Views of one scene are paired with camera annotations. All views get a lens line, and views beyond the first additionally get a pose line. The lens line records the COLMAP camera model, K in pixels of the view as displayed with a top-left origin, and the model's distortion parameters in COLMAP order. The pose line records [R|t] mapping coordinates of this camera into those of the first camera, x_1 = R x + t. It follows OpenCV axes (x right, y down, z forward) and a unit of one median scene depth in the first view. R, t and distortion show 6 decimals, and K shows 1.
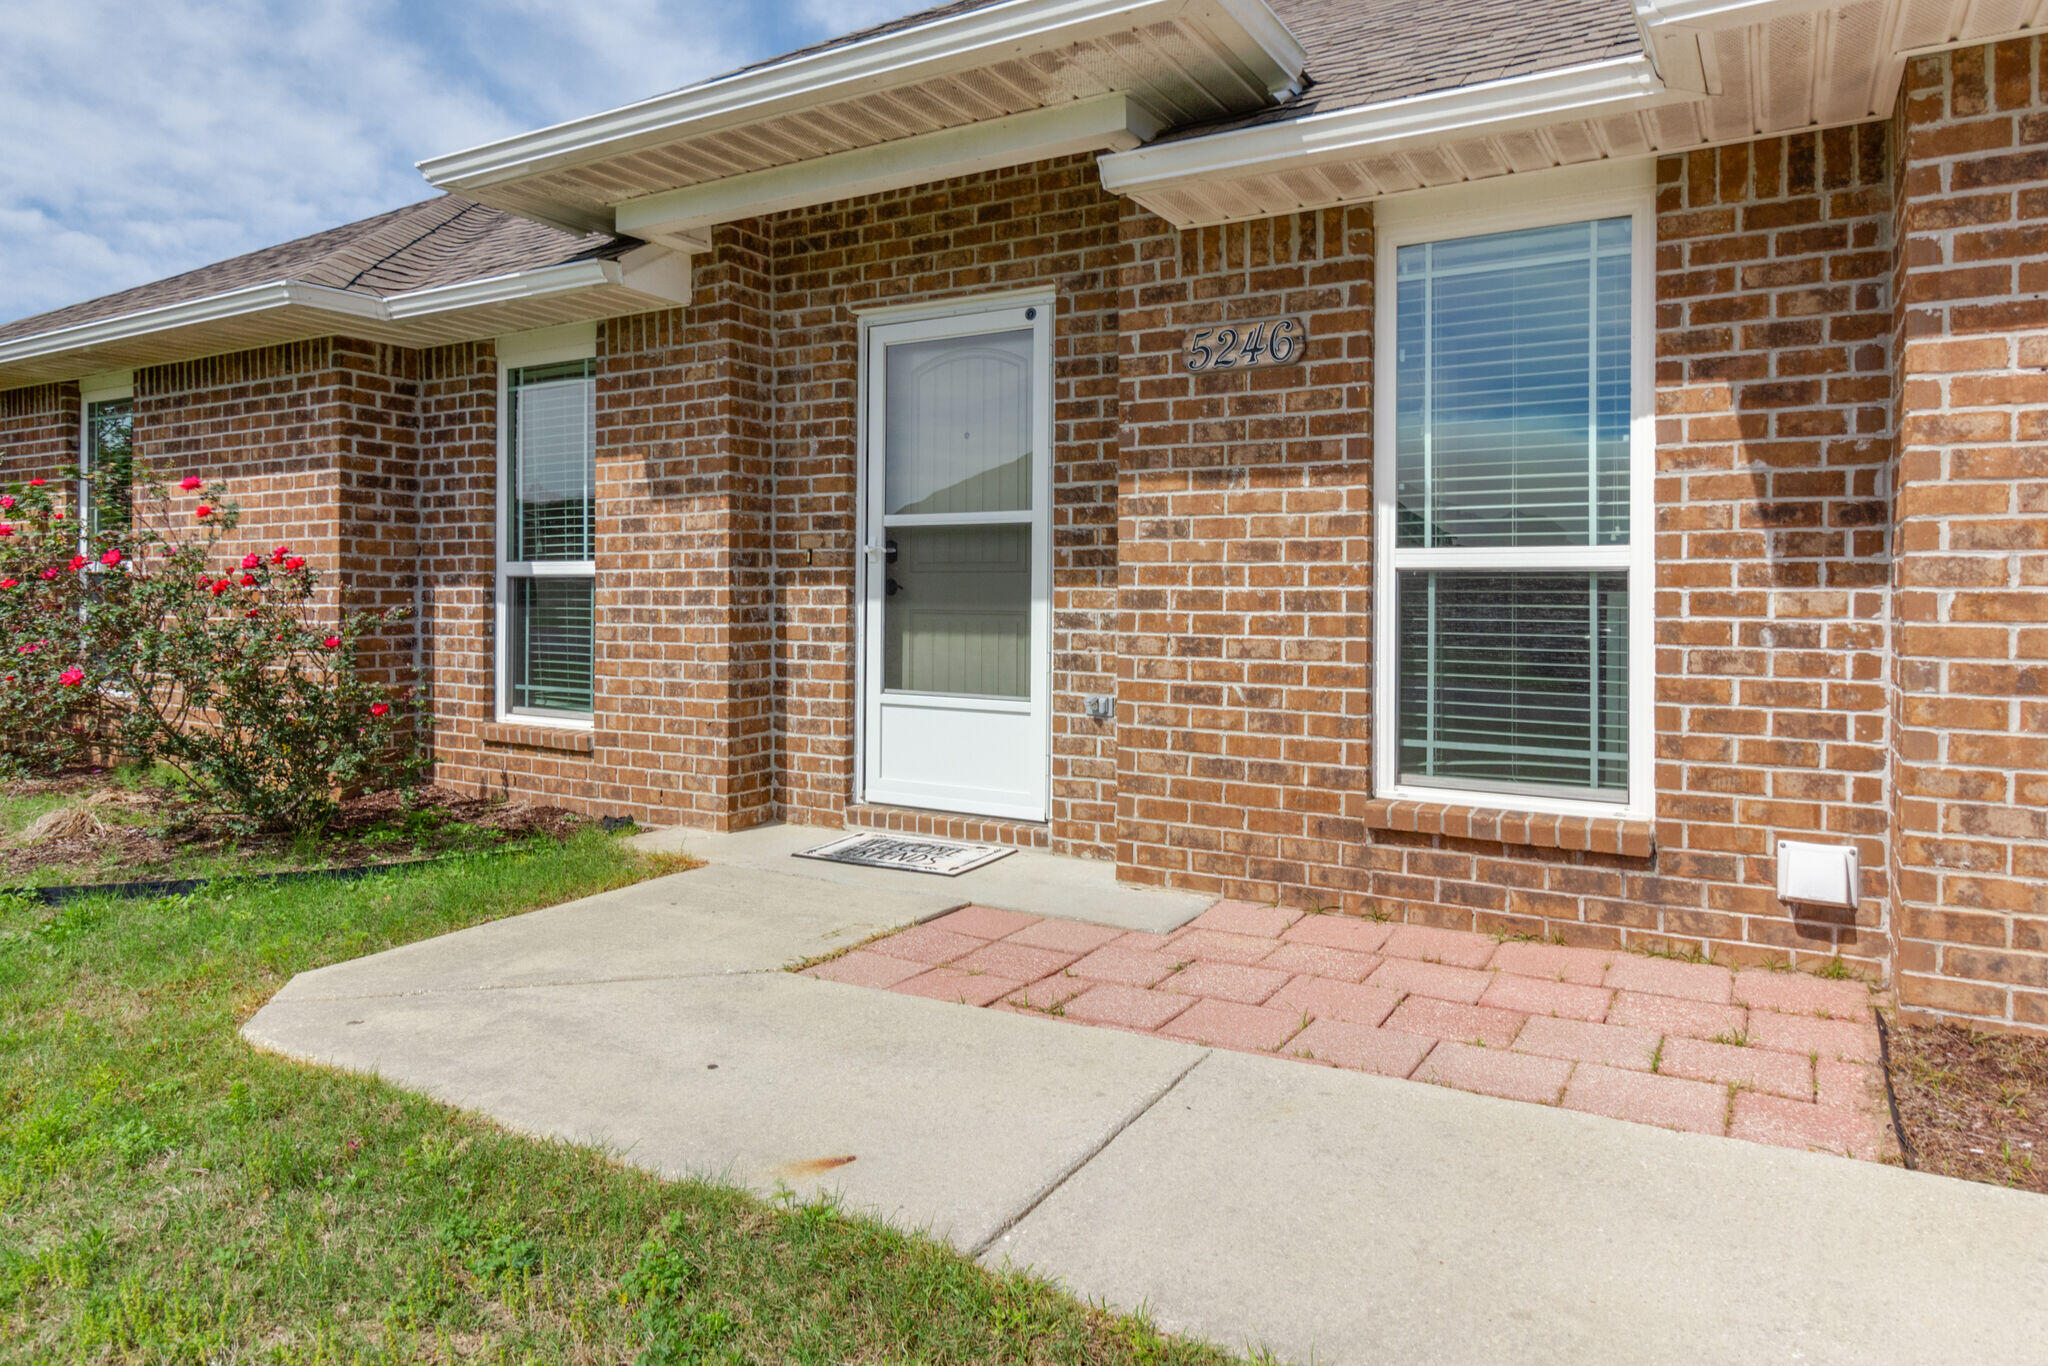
lens RADIAL K [[1244.1, 0, 1023.1], [0, 1244.1, 613.2], [0, 0, 1]] dist [0.002410, -0.000509]
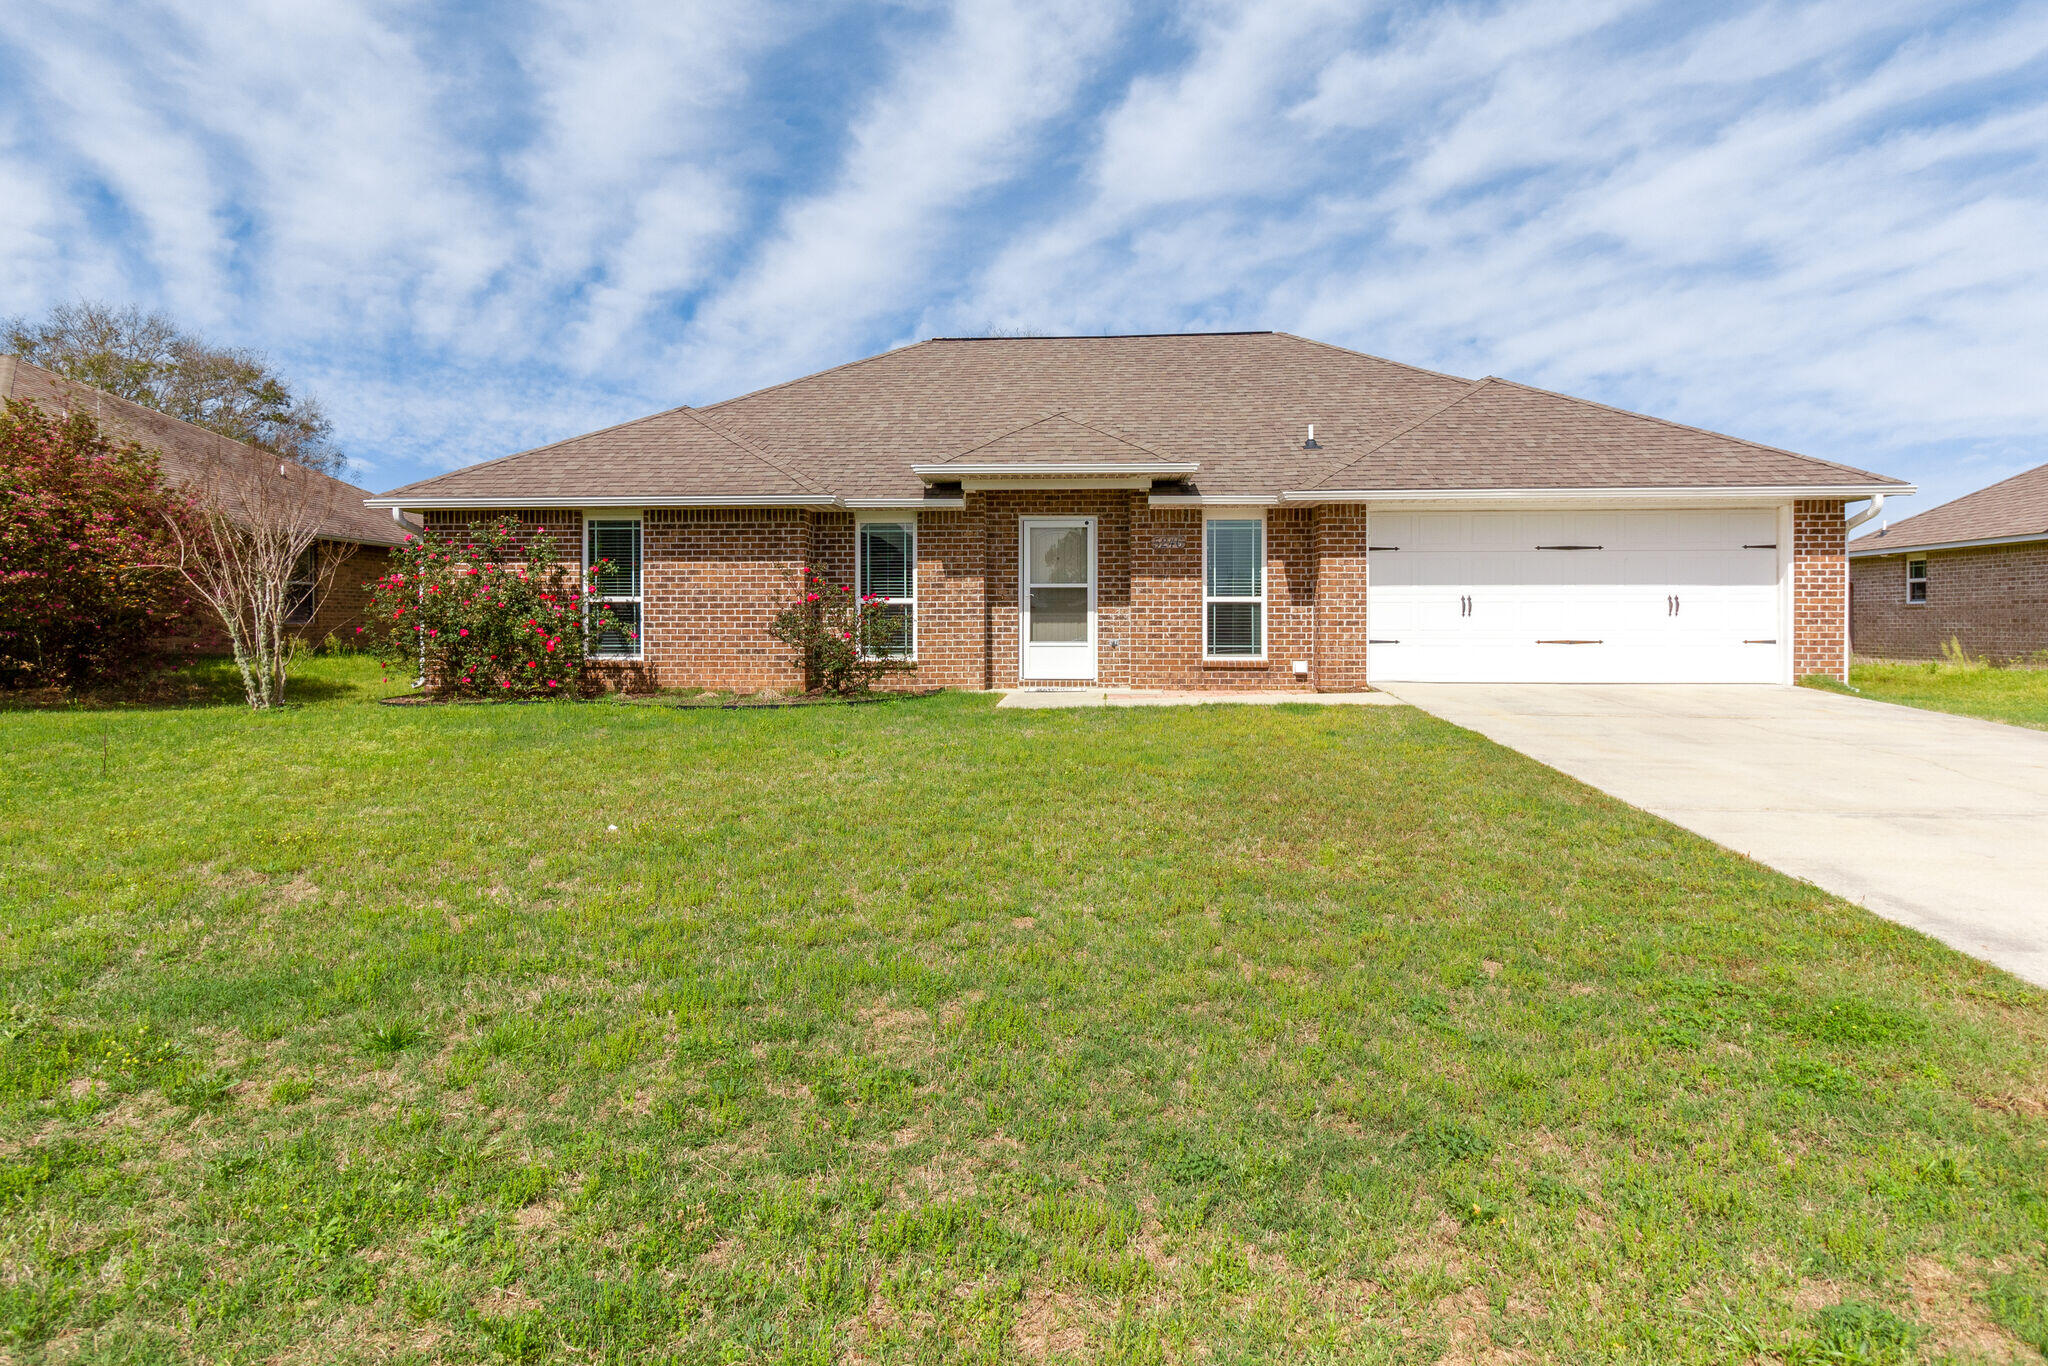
lens RADIAL K [[947.6, 0, 1036.2], [0, 947.6, 660.2], [0, 0, 1]] dist [0.000263, 0.000122]
pose [[0.894309, -0.024583, 0.446775, -1.473465], [0.012895, 0.999491, 0.029183, 0.051919], [-0.447265, -0.020338, 0.894170, -1.392864]]
